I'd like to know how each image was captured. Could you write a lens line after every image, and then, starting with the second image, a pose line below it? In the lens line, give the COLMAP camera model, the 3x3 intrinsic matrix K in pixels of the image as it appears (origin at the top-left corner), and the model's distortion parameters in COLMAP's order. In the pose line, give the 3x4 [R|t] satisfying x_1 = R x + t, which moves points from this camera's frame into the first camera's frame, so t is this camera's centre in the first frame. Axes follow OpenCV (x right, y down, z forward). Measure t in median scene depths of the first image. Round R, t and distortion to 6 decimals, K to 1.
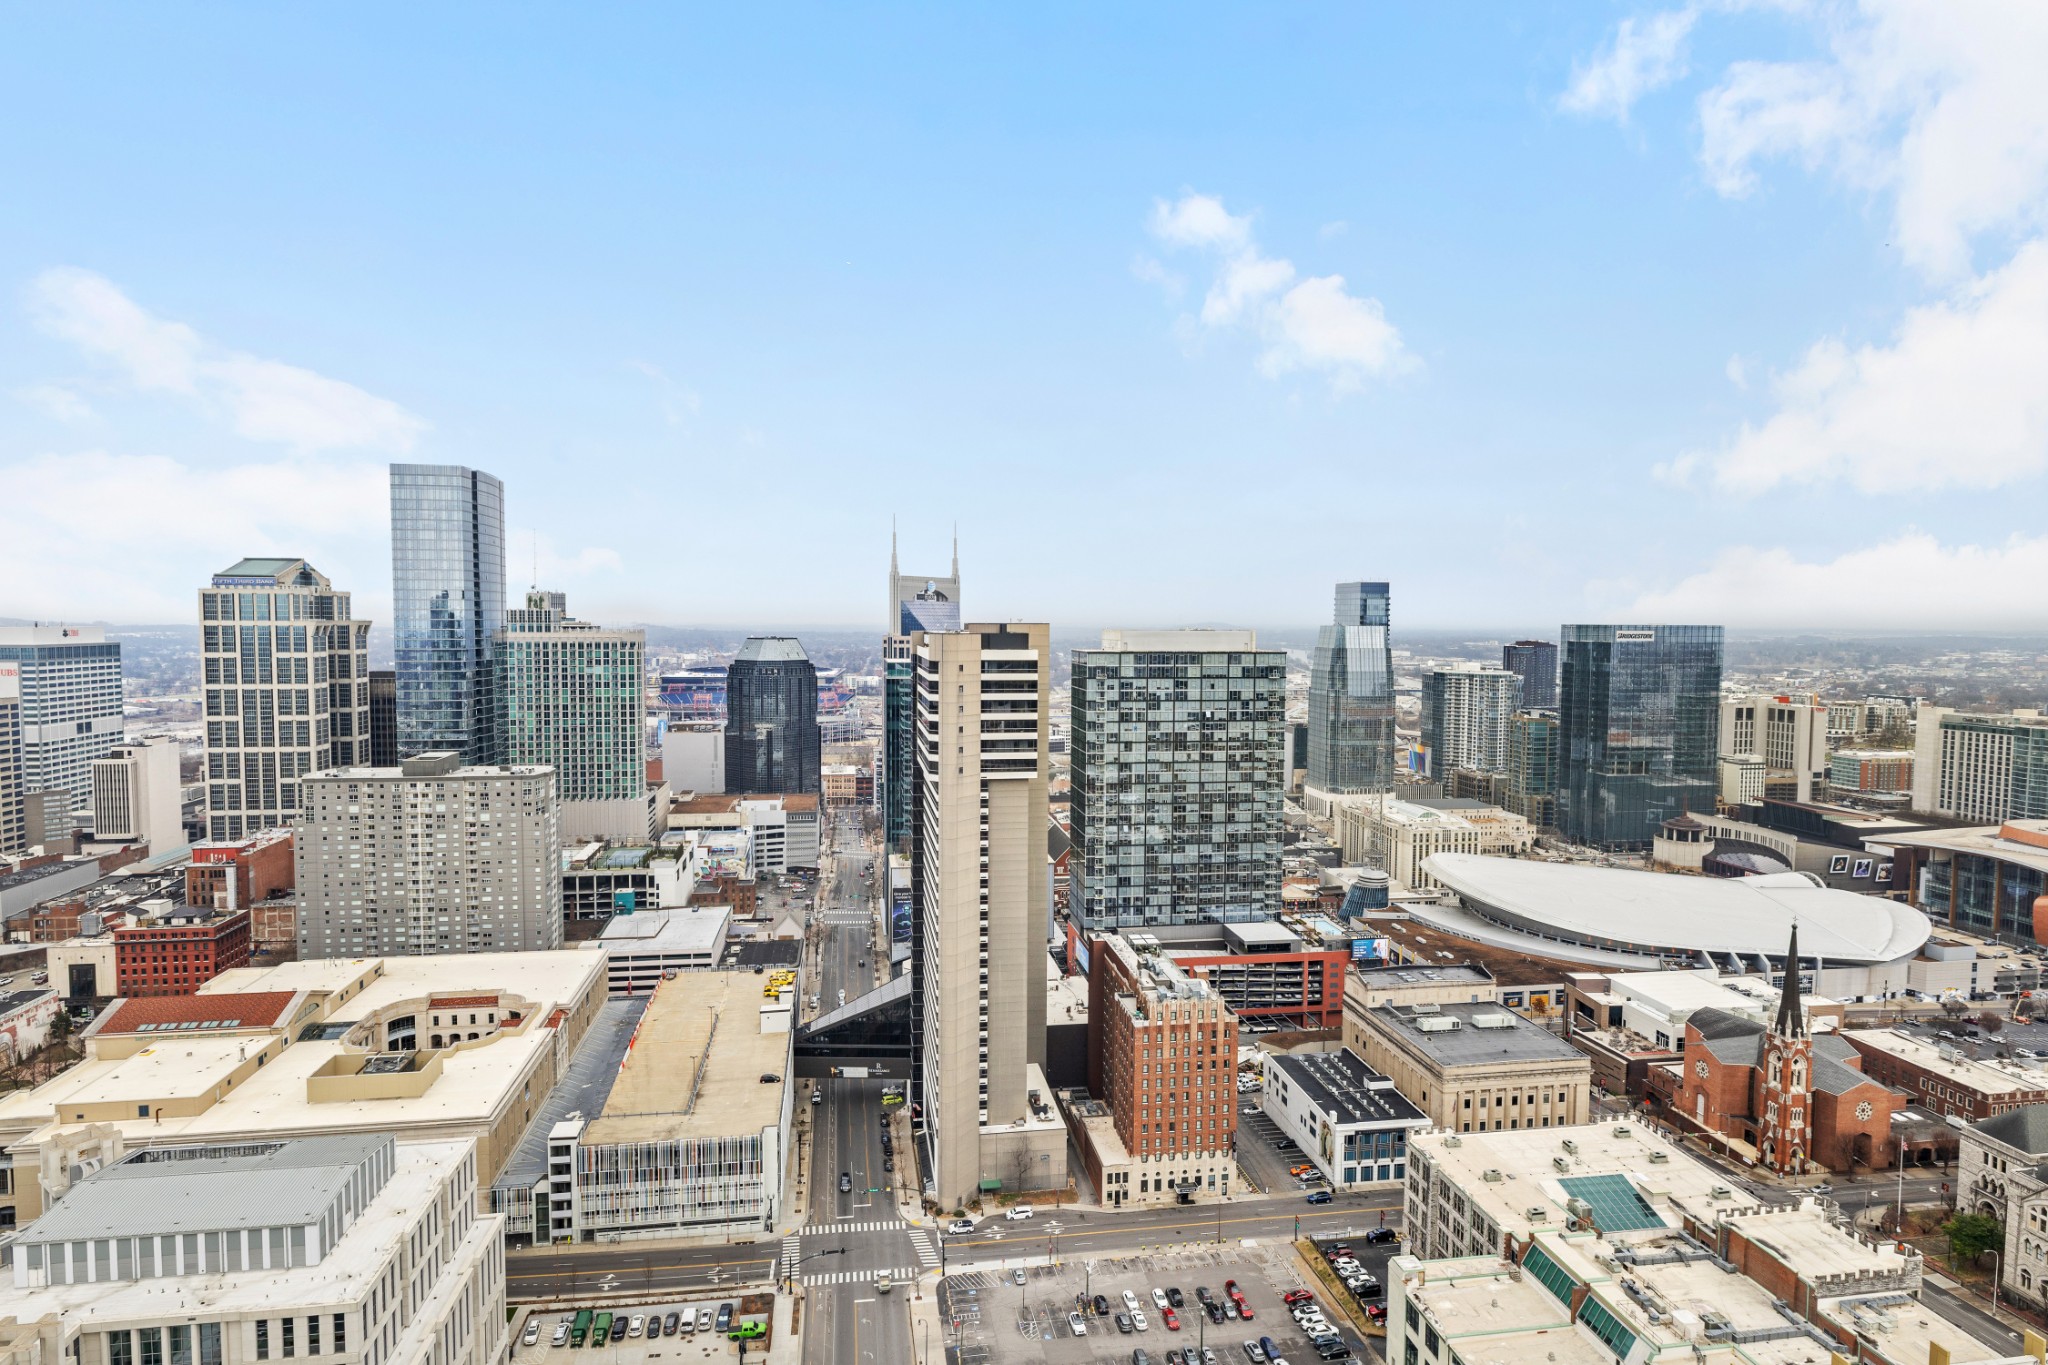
lens RADIAL K [[1188.2, 0, 1024.0], [0, 1188.2, 682.5], [0, 0, 1]] dist [0.006388, 0.000203]
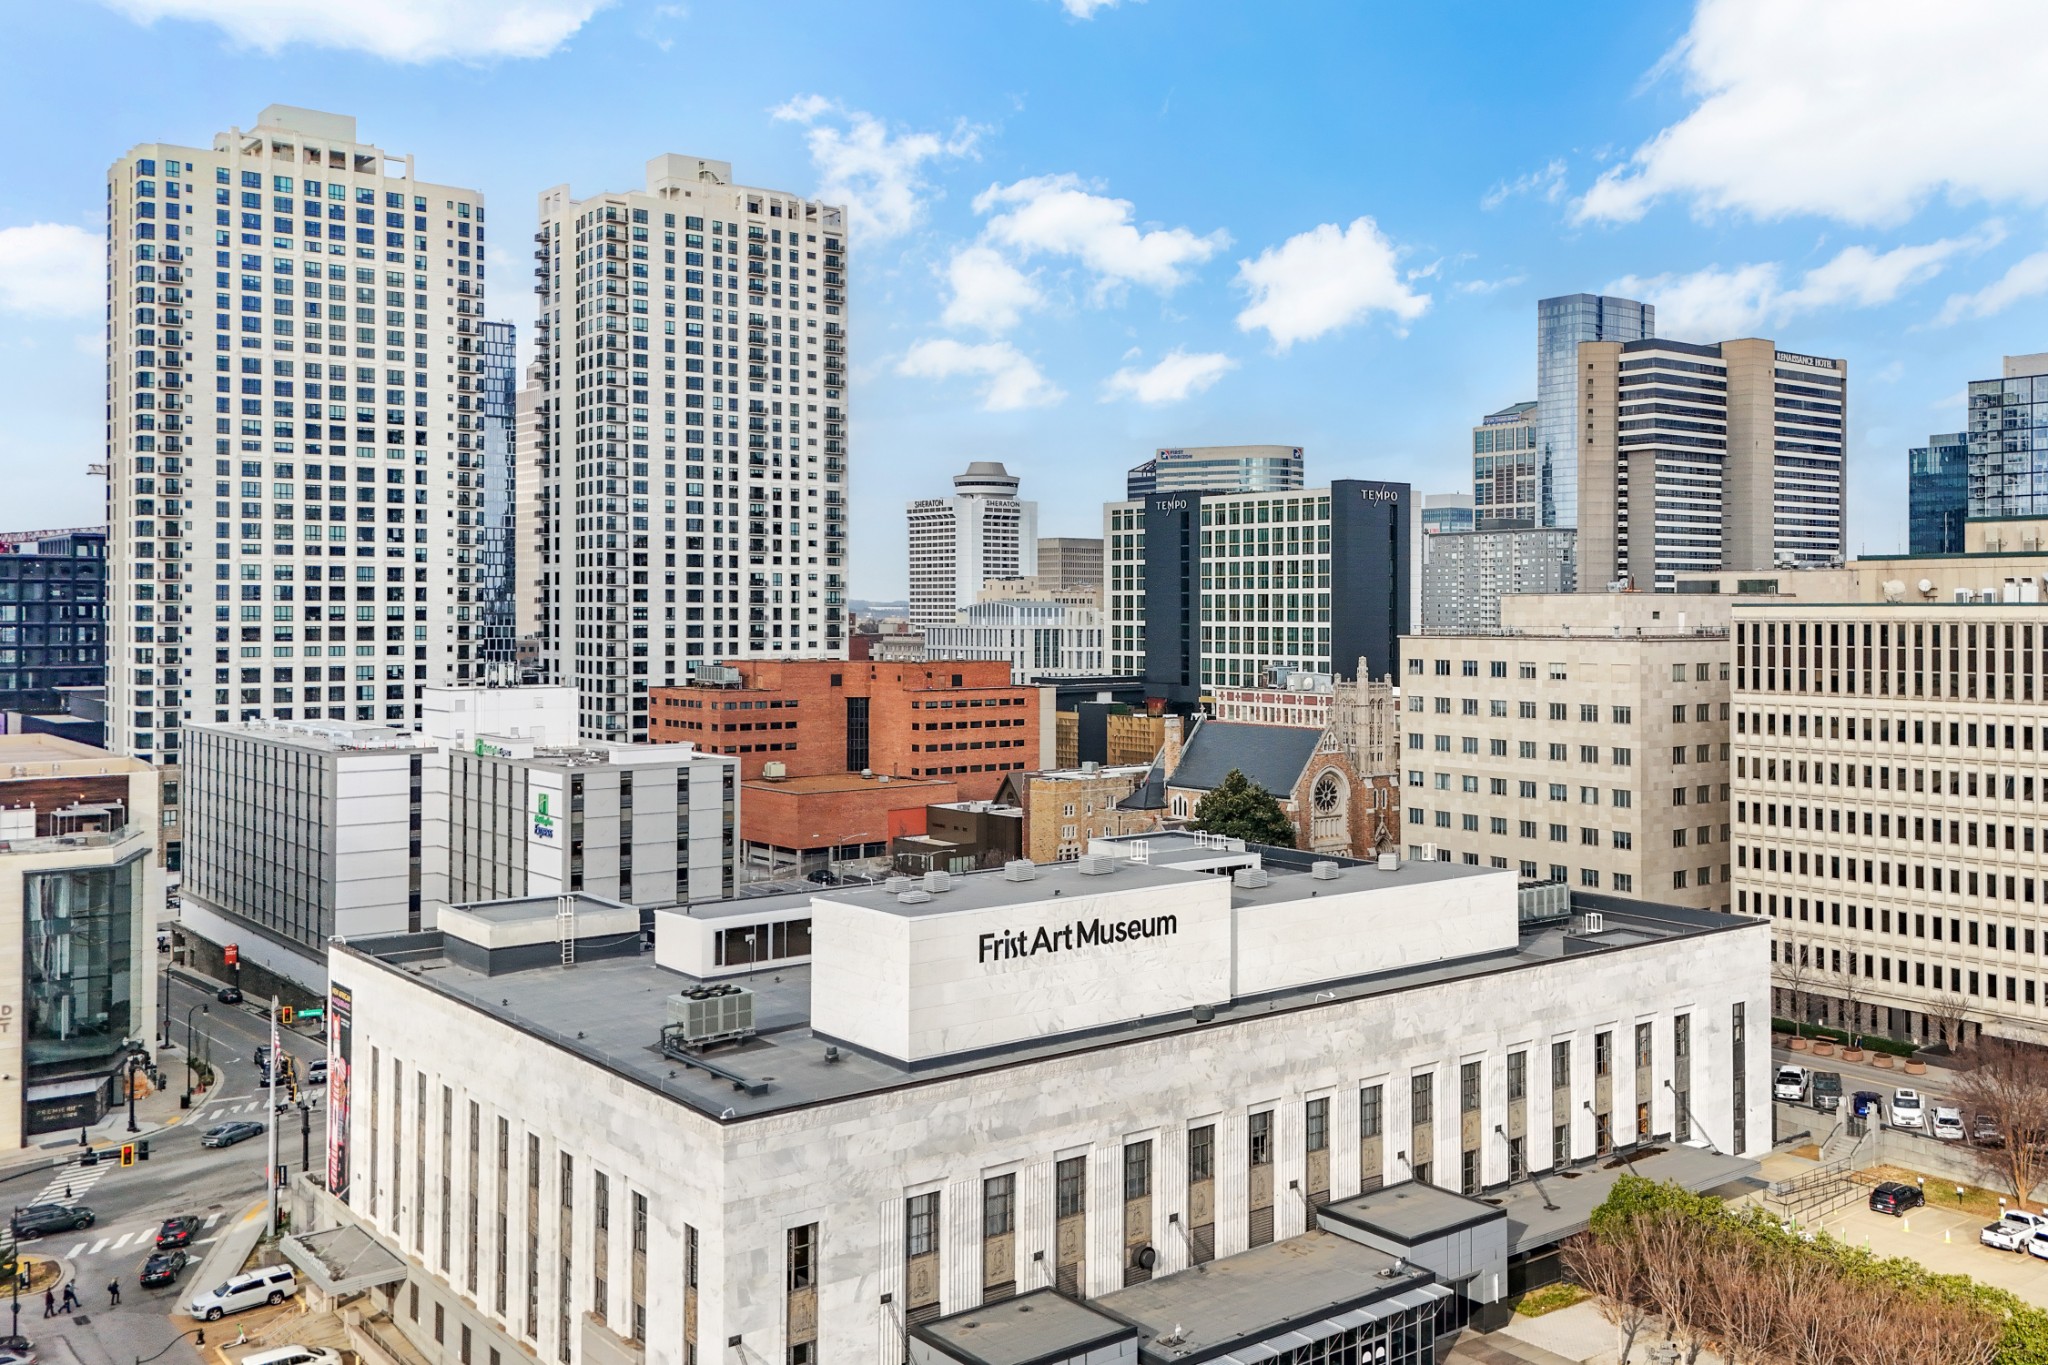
lens RADIAL K [[1833.0, 0, 1024.0], [0, 1833.0, 682.5], [0, 0, 1]] dist [0.005620, 0.001374]
pose [[0.464879, 0.038908, -0.884519, 1.031502], [-0.056647, 0.998294, 0.014140, 0.242307], [0.883560, 0.043532, 0.466290, -0.383007]]
